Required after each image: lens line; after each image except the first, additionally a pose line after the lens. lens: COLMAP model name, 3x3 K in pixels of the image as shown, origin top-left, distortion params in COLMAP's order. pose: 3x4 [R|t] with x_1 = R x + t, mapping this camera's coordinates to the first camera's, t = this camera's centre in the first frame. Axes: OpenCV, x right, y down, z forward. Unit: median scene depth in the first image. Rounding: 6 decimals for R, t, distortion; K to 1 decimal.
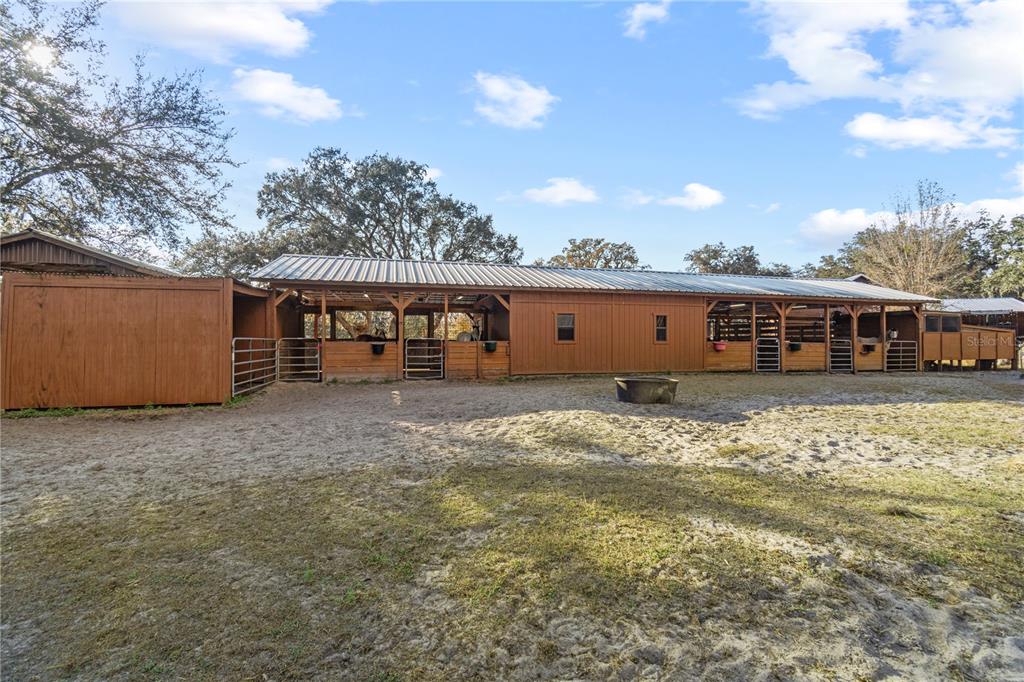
lens RADIAL K [[436.1, 0, 514.1], [0, 436.1, 337.1], [0, 0, 1]] dist [0.000740, -0.000083]
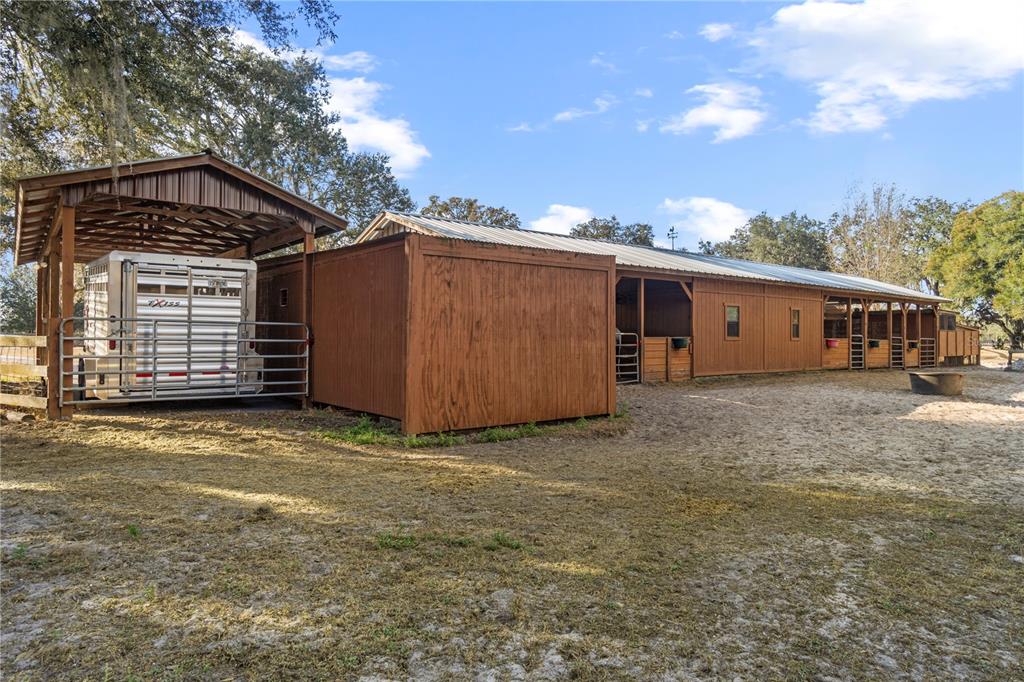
lens RADIAL K [[619.1, 0, 512.3], [0, 619.1, 340.0], [0, 0, 1]] dist [-0.002340, -0.000549]
pose [[0.922402, 0.000401, 0.386232, -1.295752], [-0.004788, 0.999934, 0.010398, 0.006015], [-0.386202, -0.011440, 0.922343, 0.038510]]
